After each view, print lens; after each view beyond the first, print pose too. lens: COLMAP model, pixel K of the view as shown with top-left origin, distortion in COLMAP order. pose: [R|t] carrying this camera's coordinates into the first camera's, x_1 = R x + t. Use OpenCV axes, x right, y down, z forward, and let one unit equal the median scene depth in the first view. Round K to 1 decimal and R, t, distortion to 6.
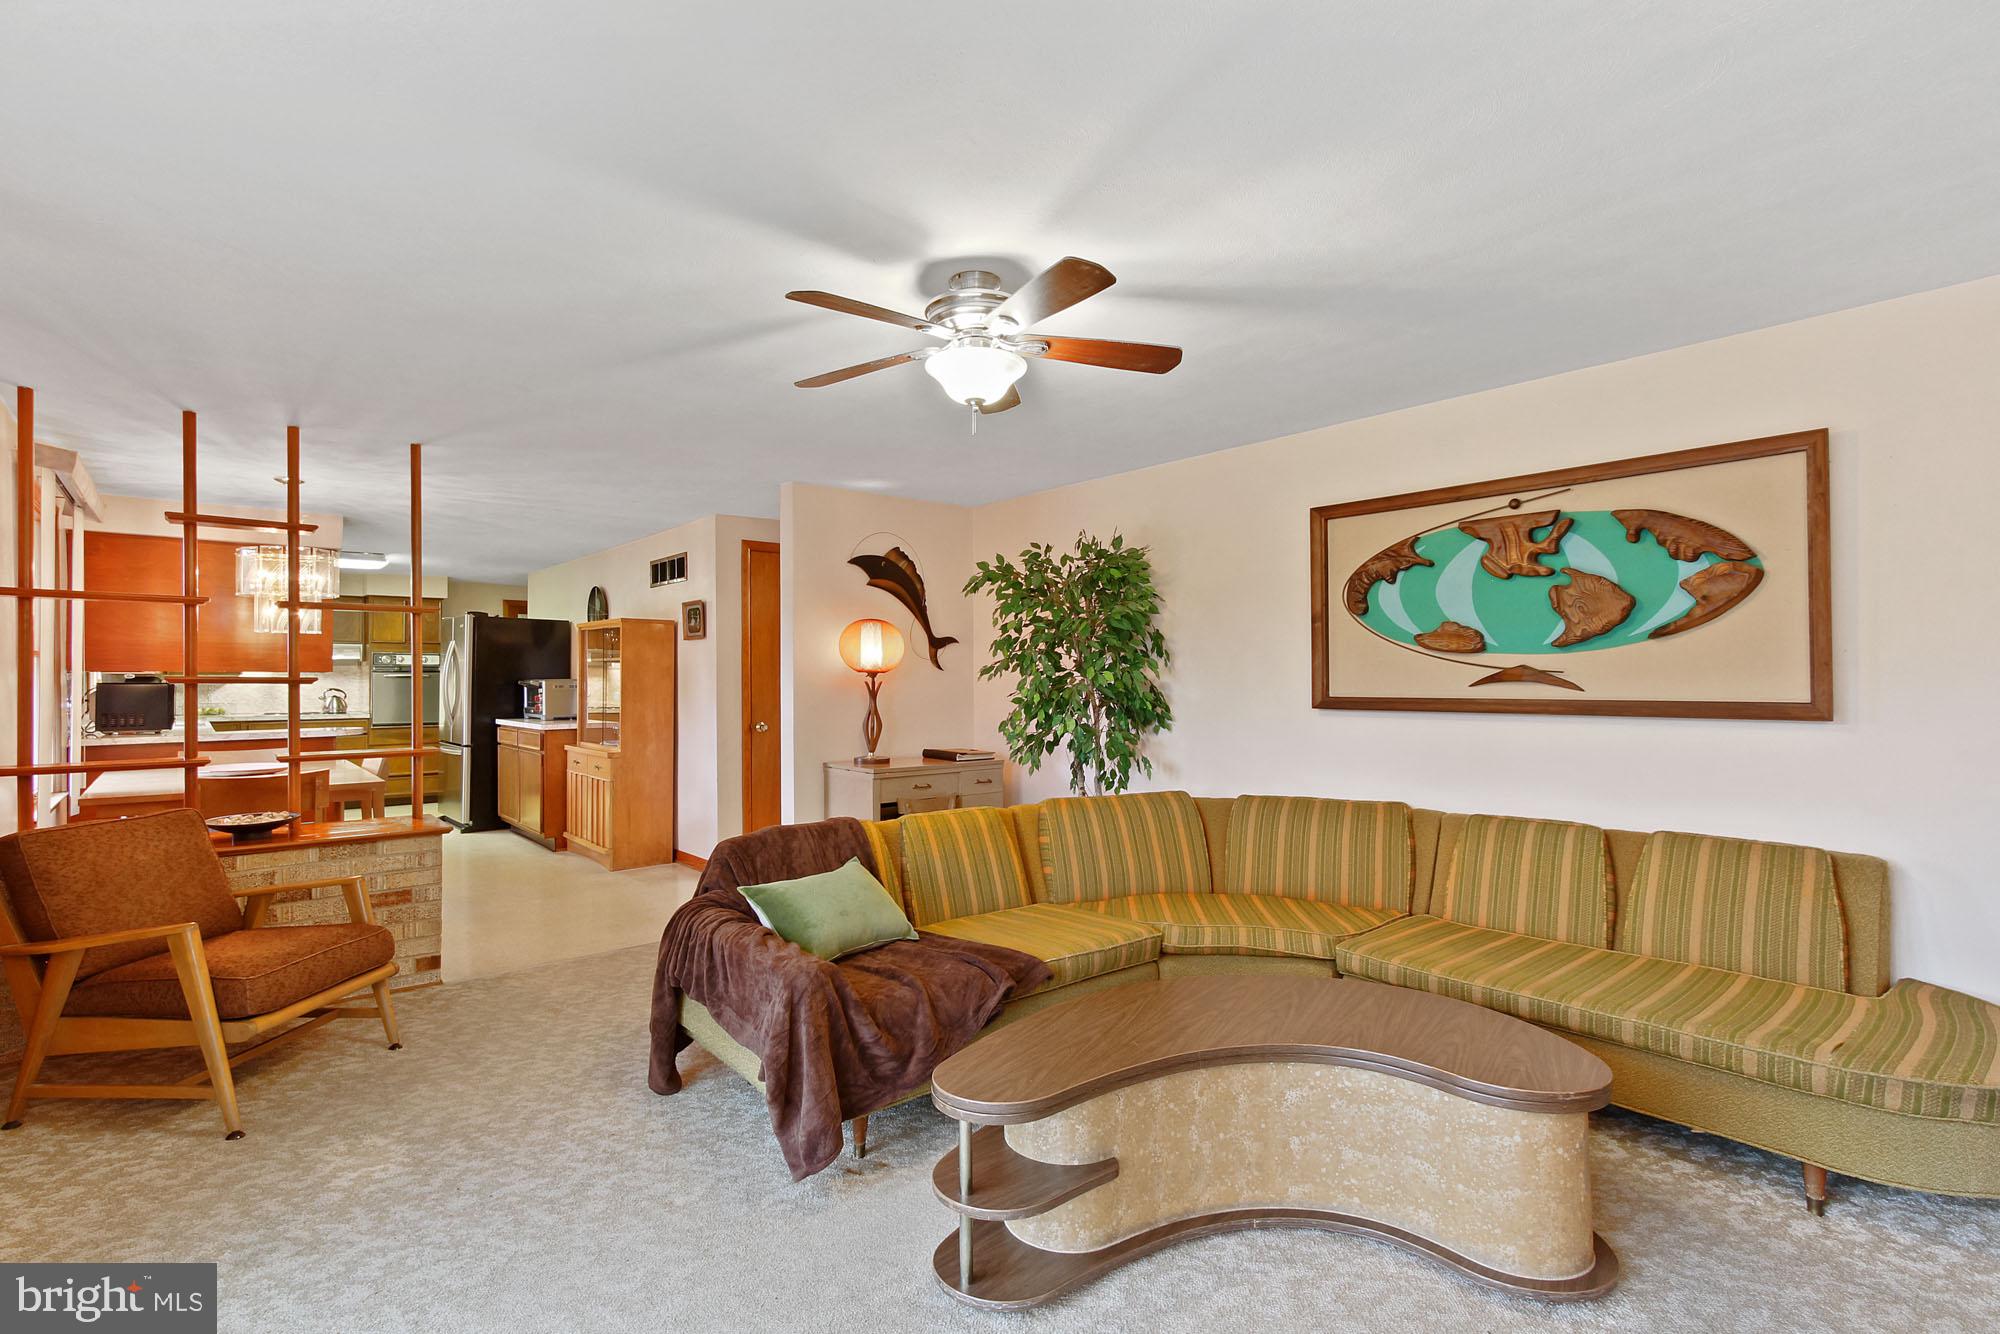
lens RADIAL K [[918.6, 0, 991.9], [0, 918.6, 663.5], [0, 0, 1]] dist [0.000460, 0.000095]
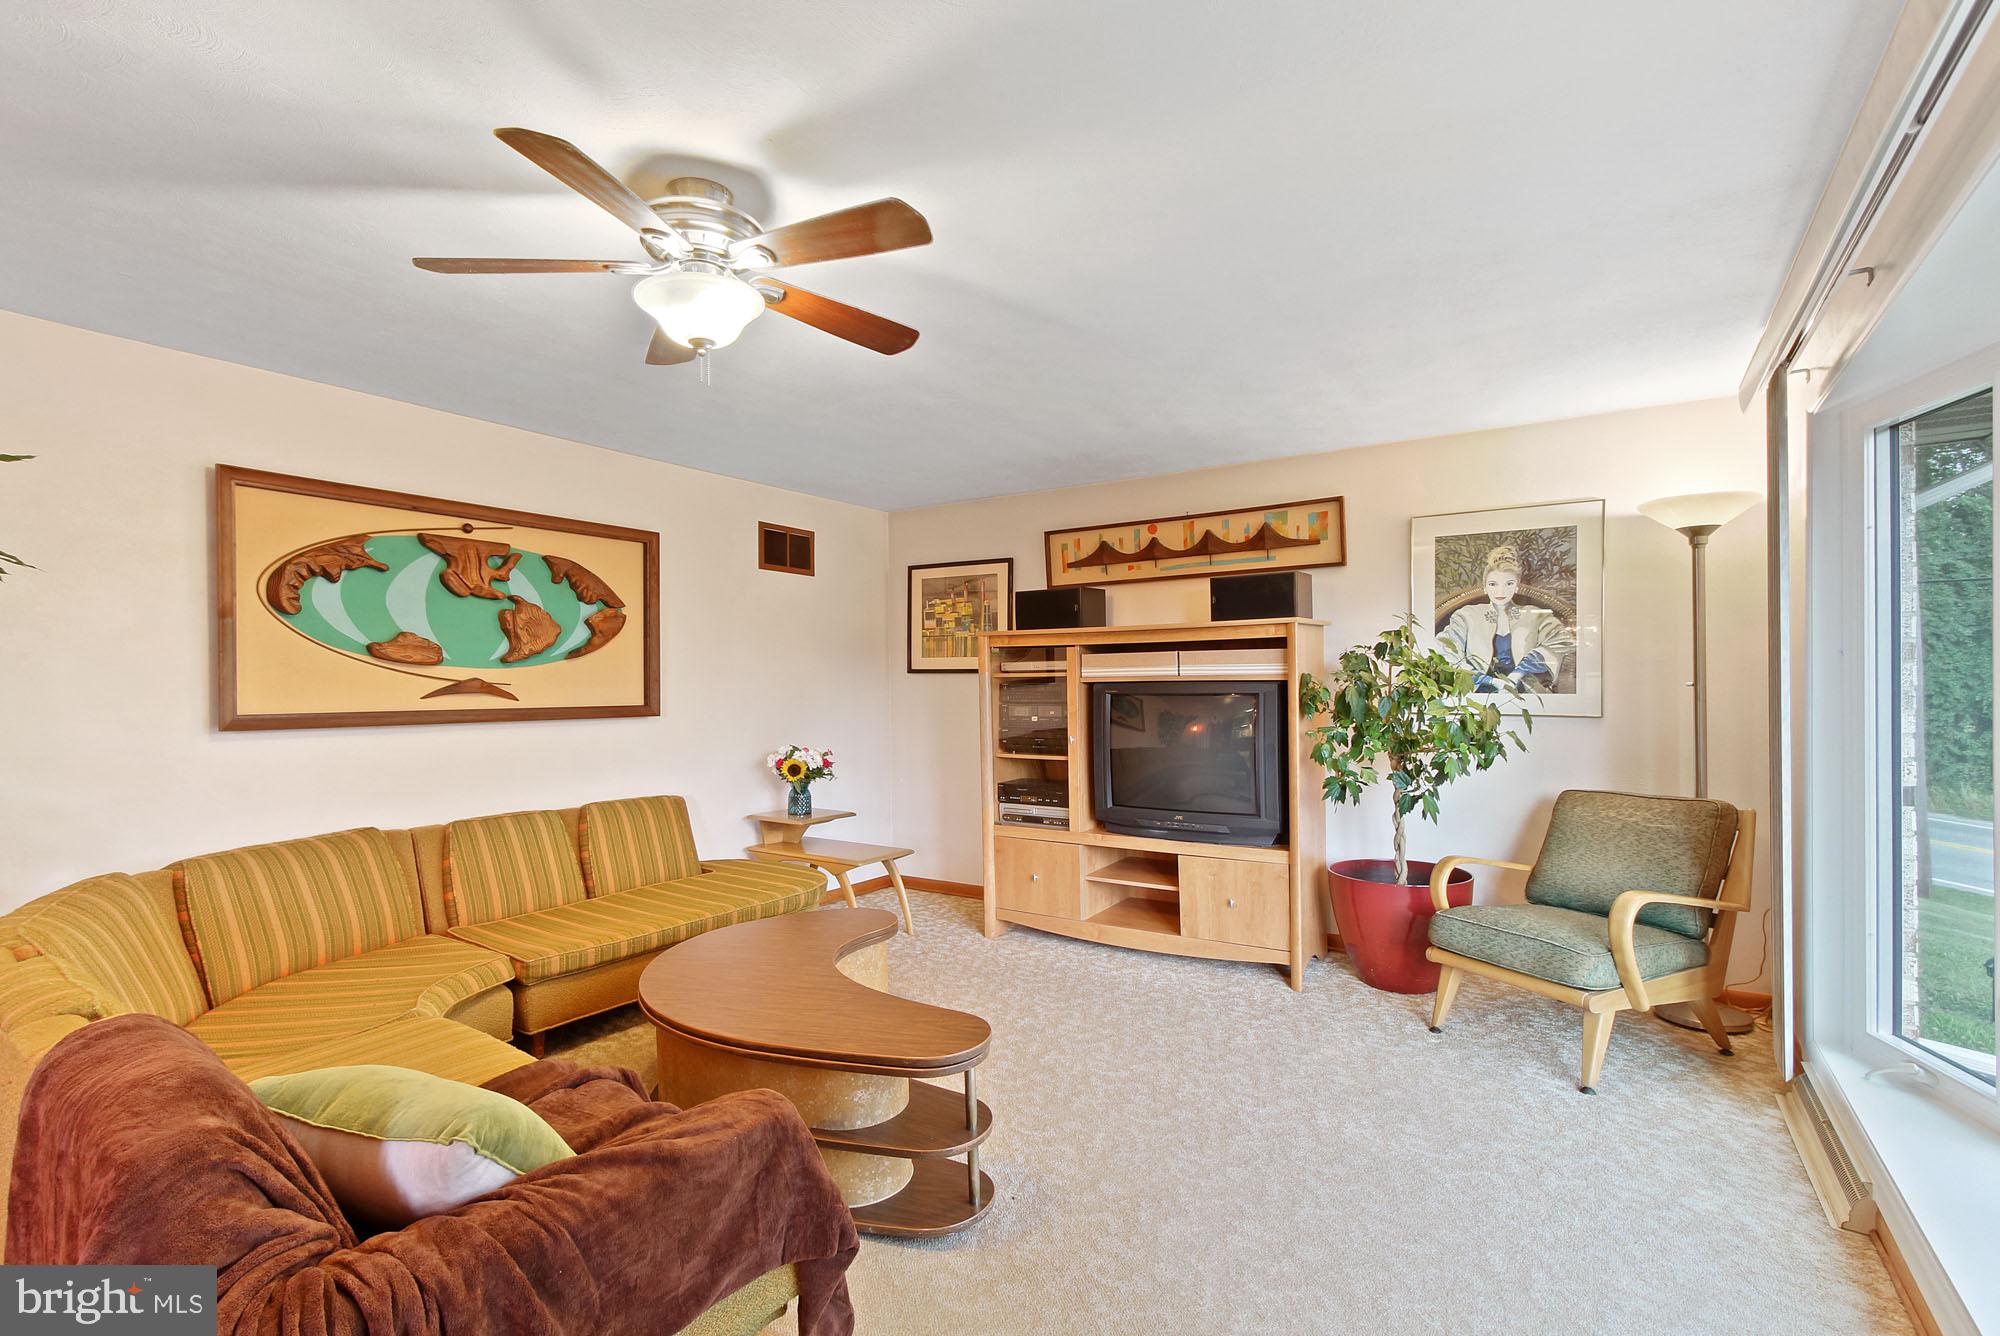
lens RADIAL K [[918.6, 0, 999.4], [0, 918.6, 680.7], [0, 0, 1]] dist [0.000460, 0.000095]
pose [[-0.265732, 0.007541, 0.964017, -0.652097], [-0.010264, 0.999891, -0.010651, 0.010406], [-0.963992, -0.012725, -0.265626, 0.698523]]
